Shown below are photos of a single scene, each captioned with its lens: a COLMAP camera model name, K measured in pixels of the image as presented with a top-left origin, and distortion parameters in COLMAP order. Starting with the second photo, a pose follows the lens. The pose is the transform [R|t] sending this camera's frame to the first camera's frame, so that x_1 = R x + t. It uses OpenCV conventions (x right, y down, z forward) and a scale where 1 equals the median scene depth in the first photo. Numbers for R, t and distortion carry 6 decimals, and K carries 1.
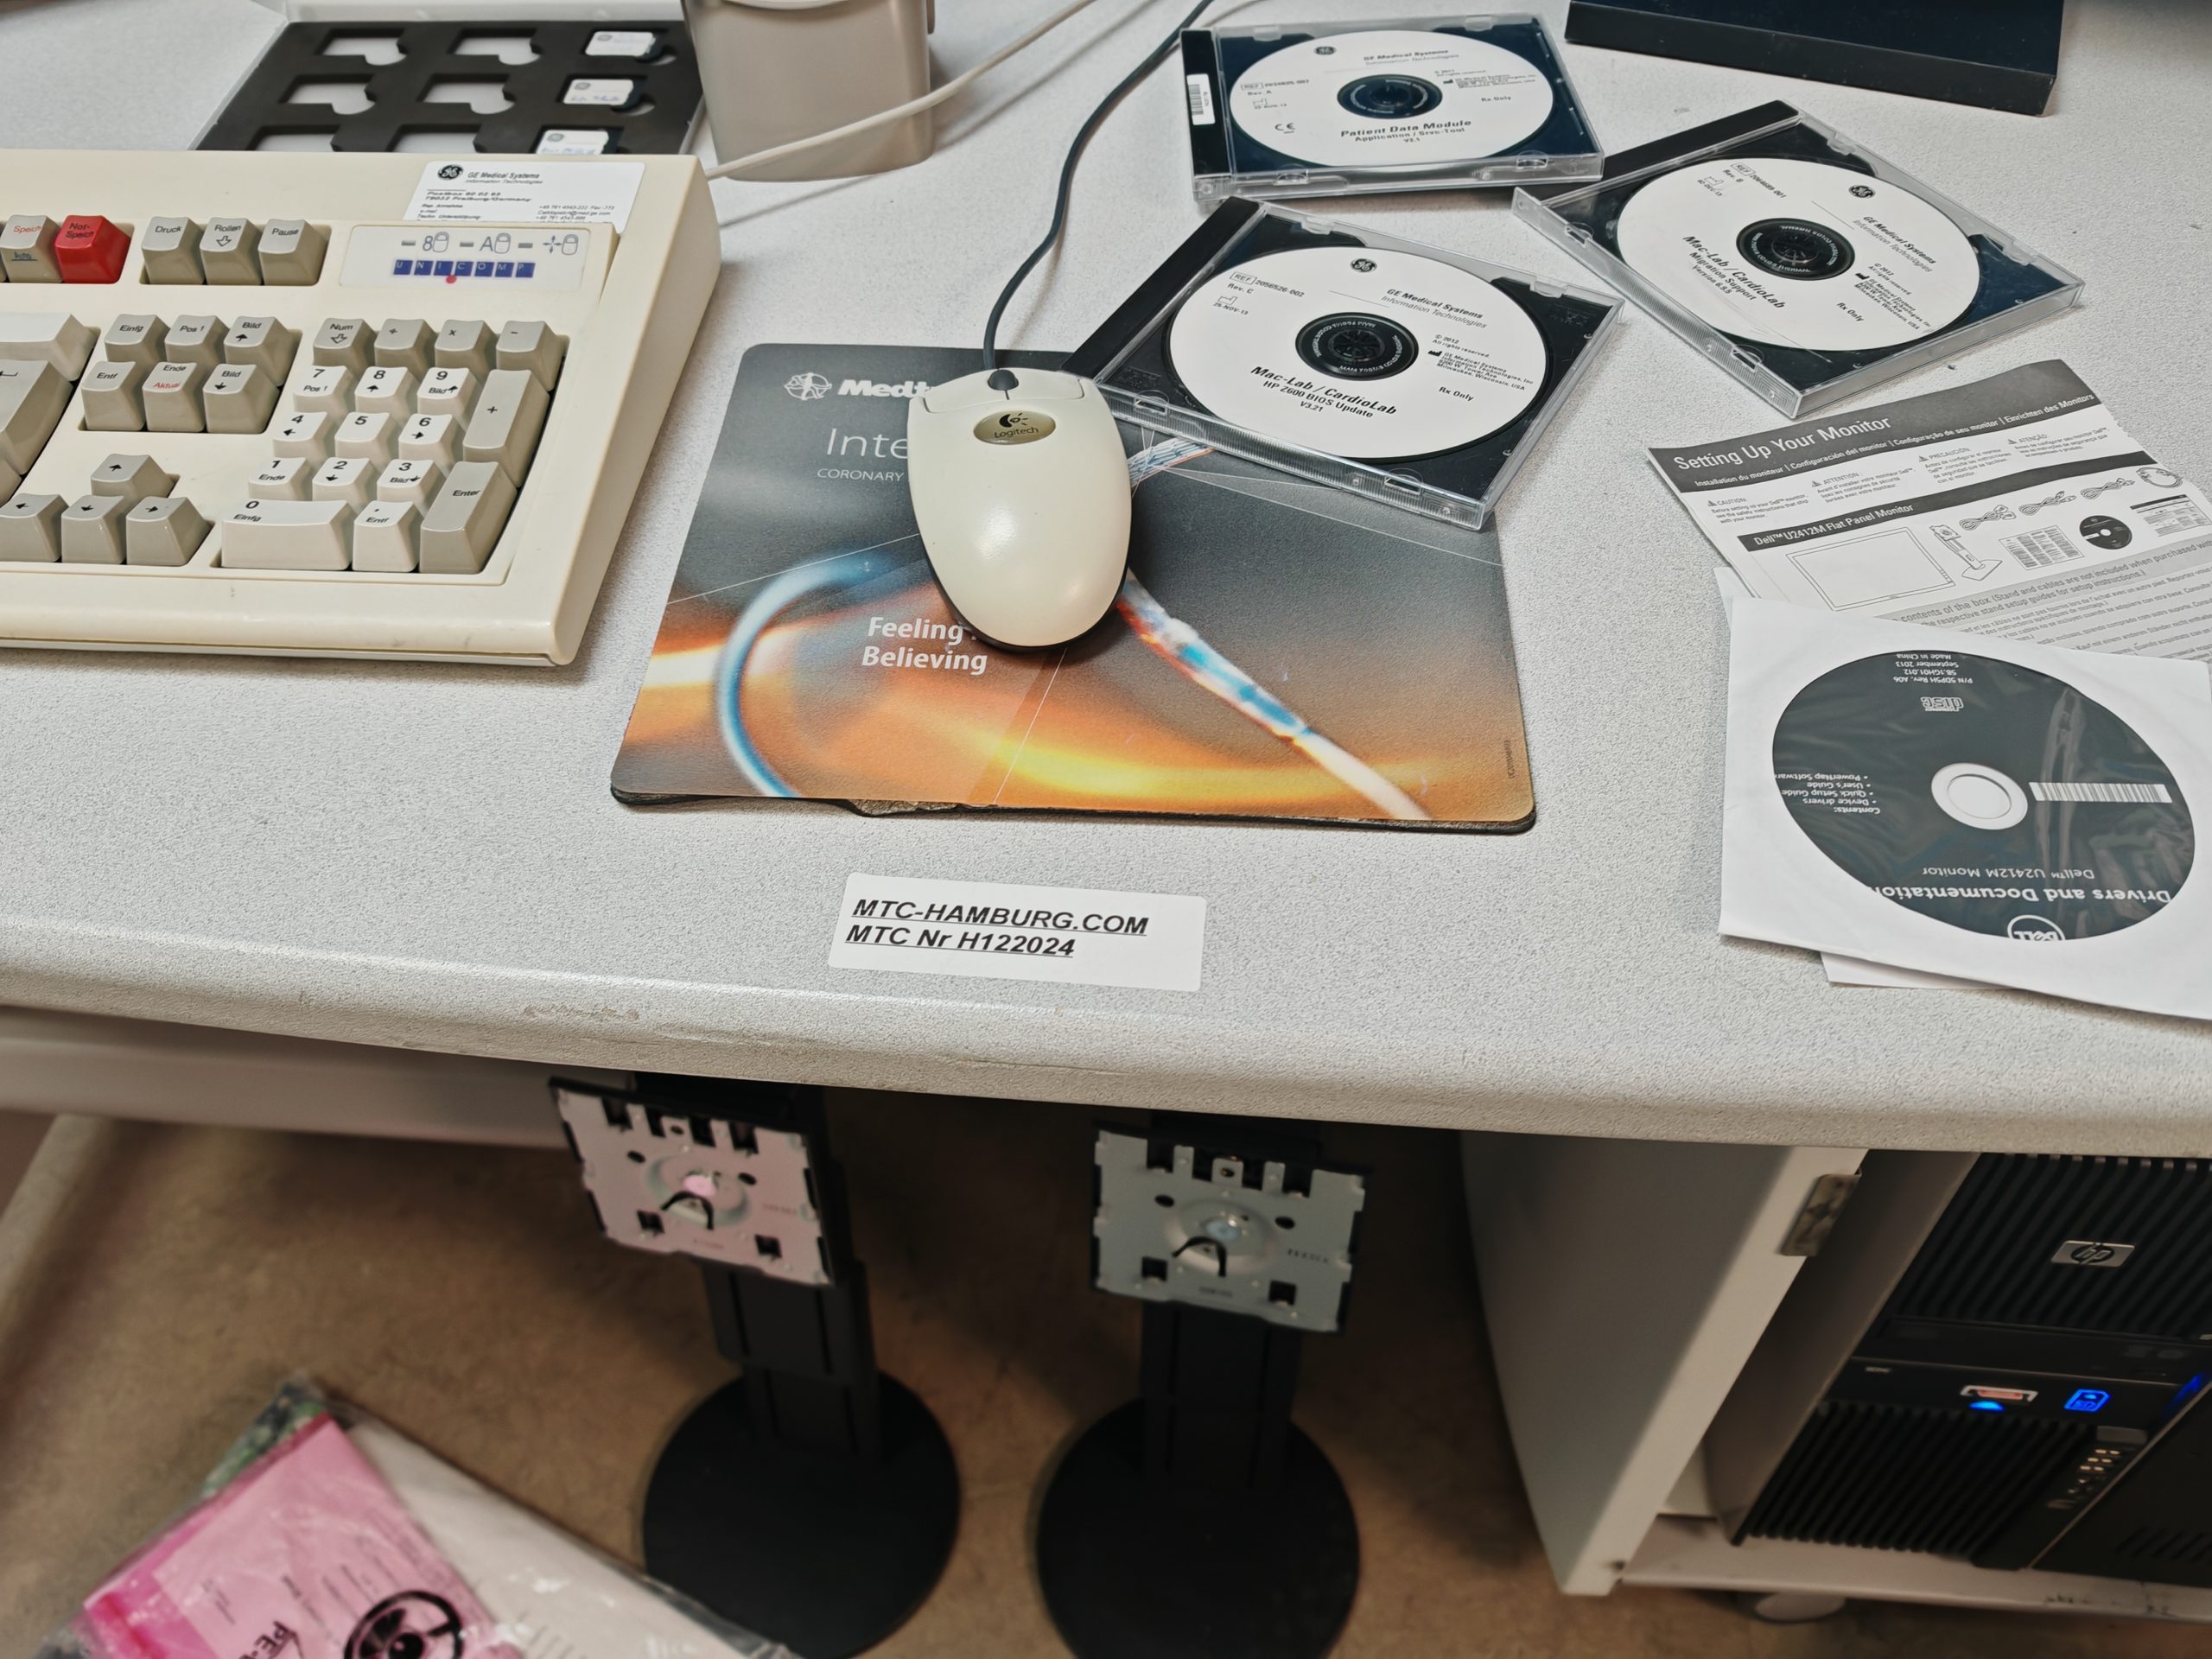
lens RADIAL K [[1816.6, 0, 1096.7], [0, 1816.6, 840.7], [0, 0, 1]] dist [-0.012337, -0.003933]
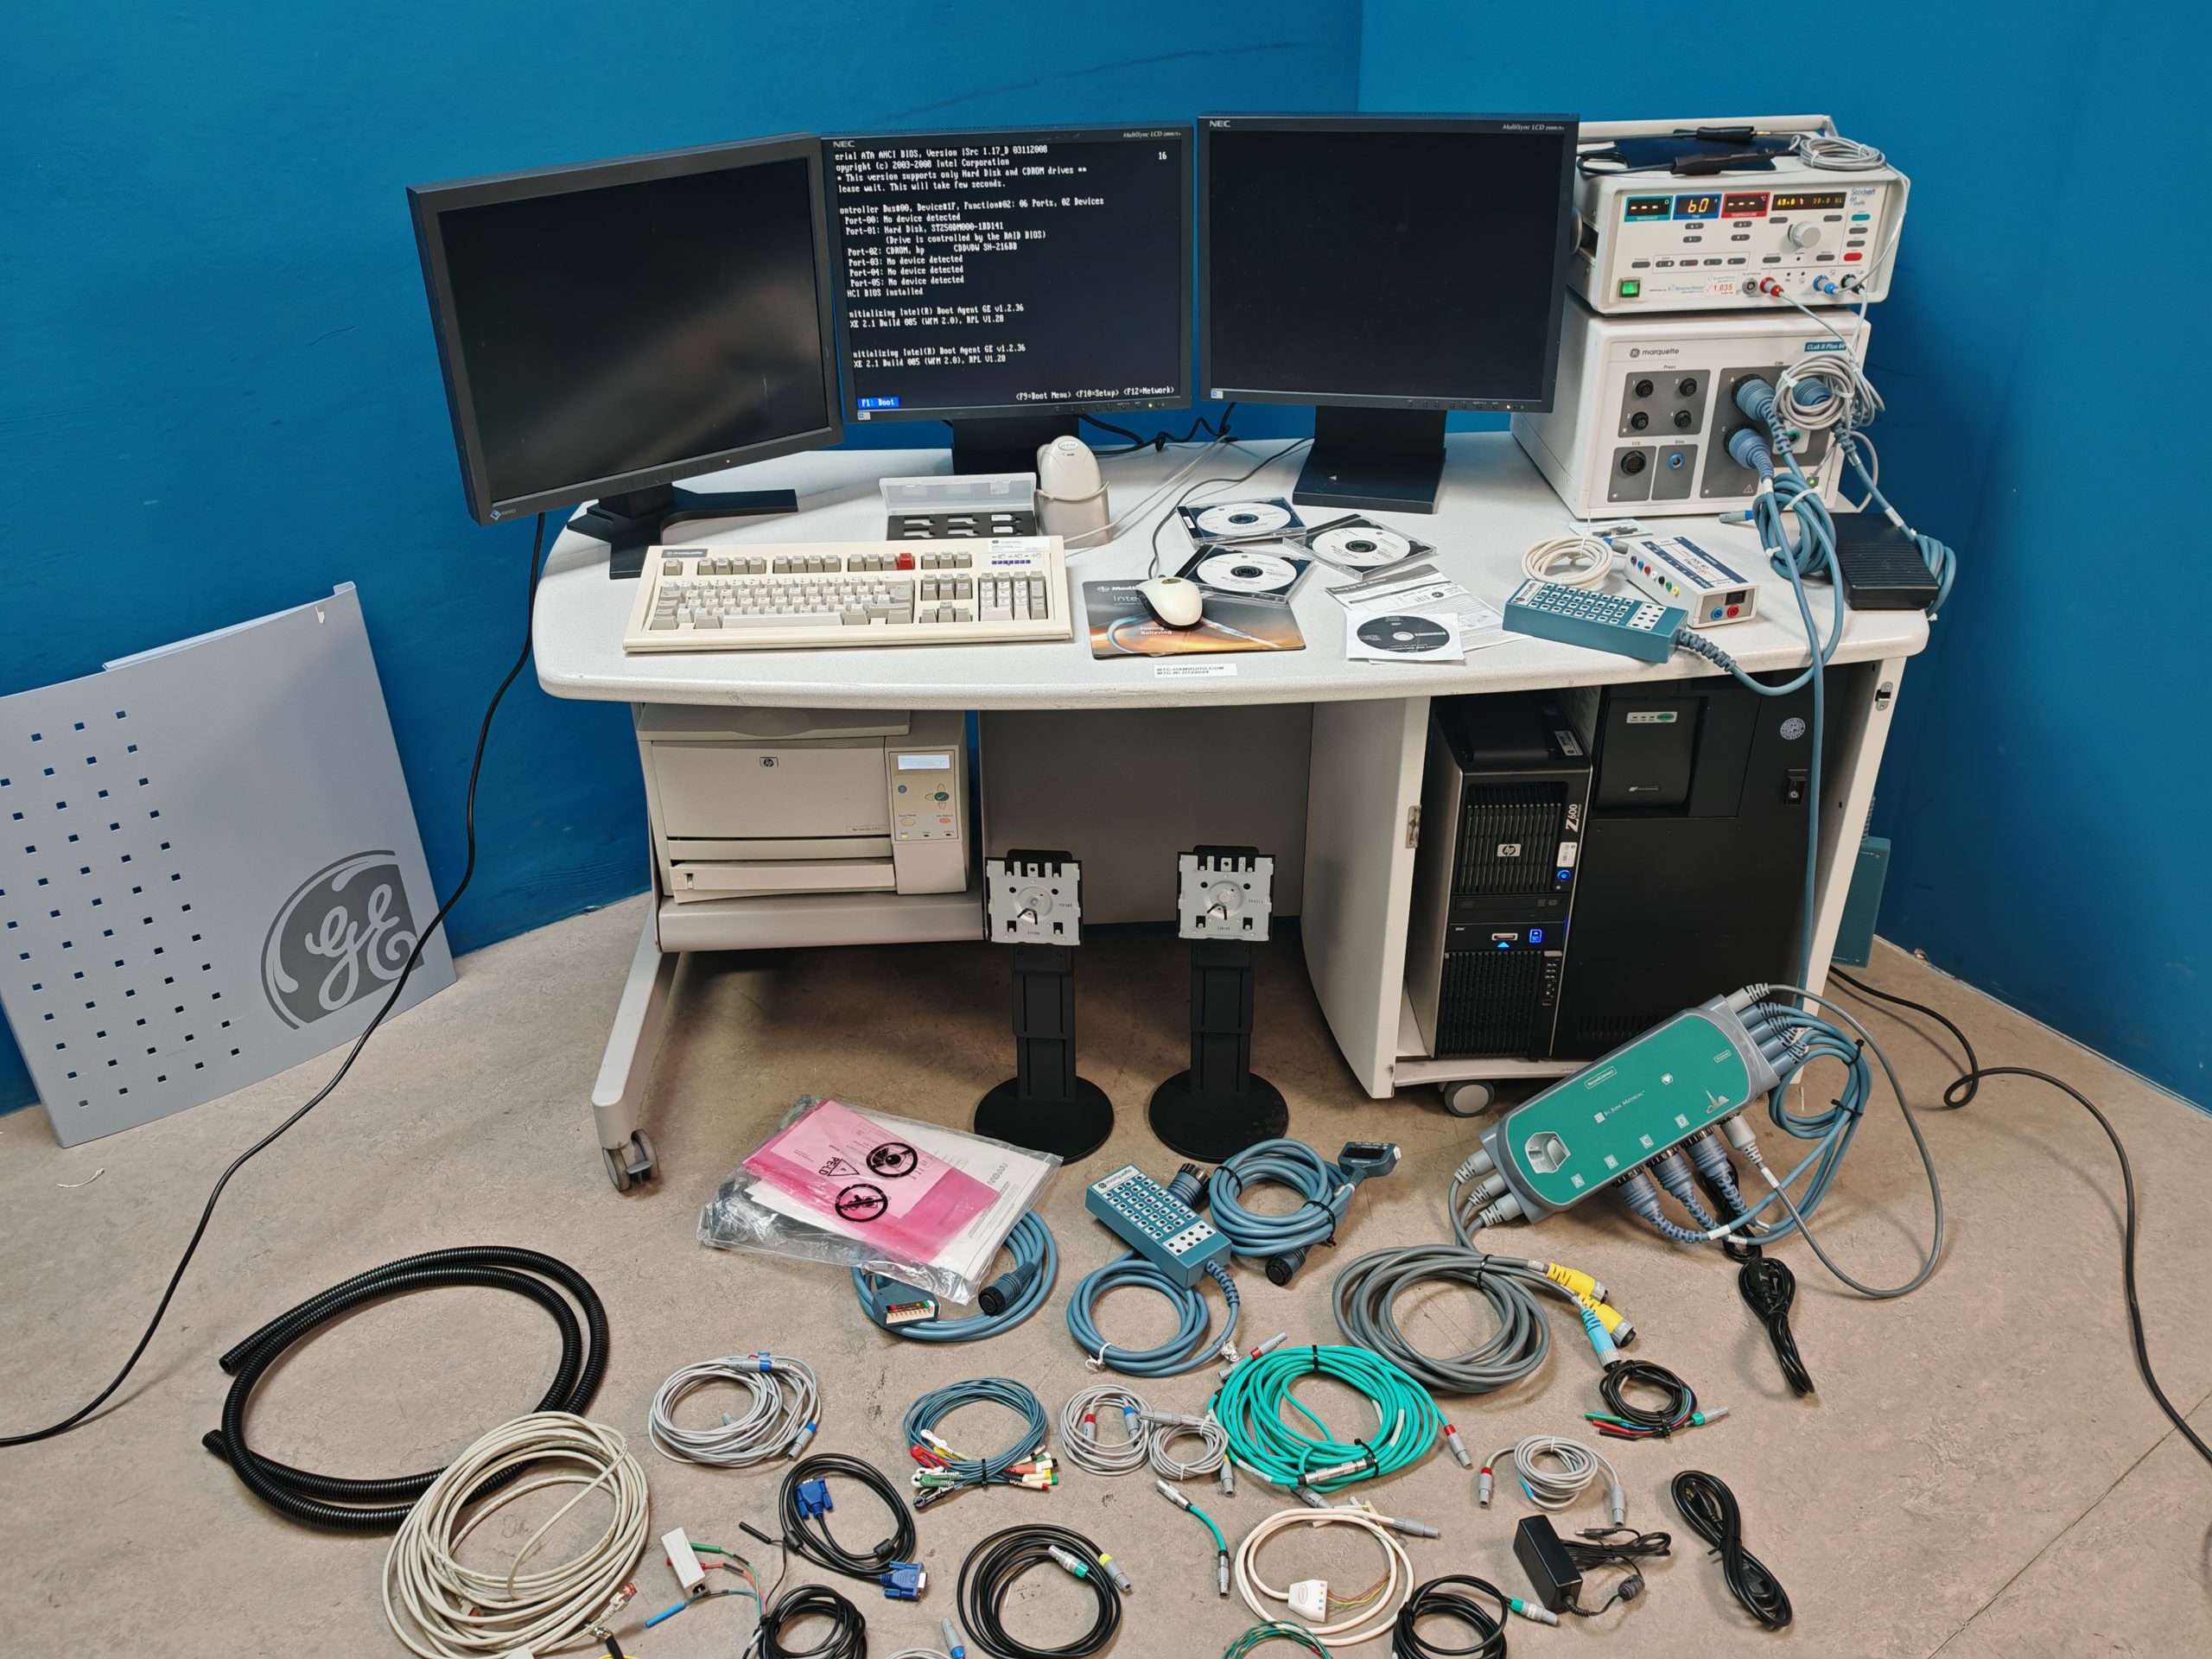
lens RADIAL K [[1788.4, 0, 1112.1], [0, 1788.4, 827.3], [0, 0, 1]] dist [0.032056, -0.085420]
pose [[0.991016, -0.060749, 0.119154, -0.409246], [0.093920, 0.950370, -0.296609, 0.879067], [-0.095222, 0.305135, 0.947537, -1.564127]]
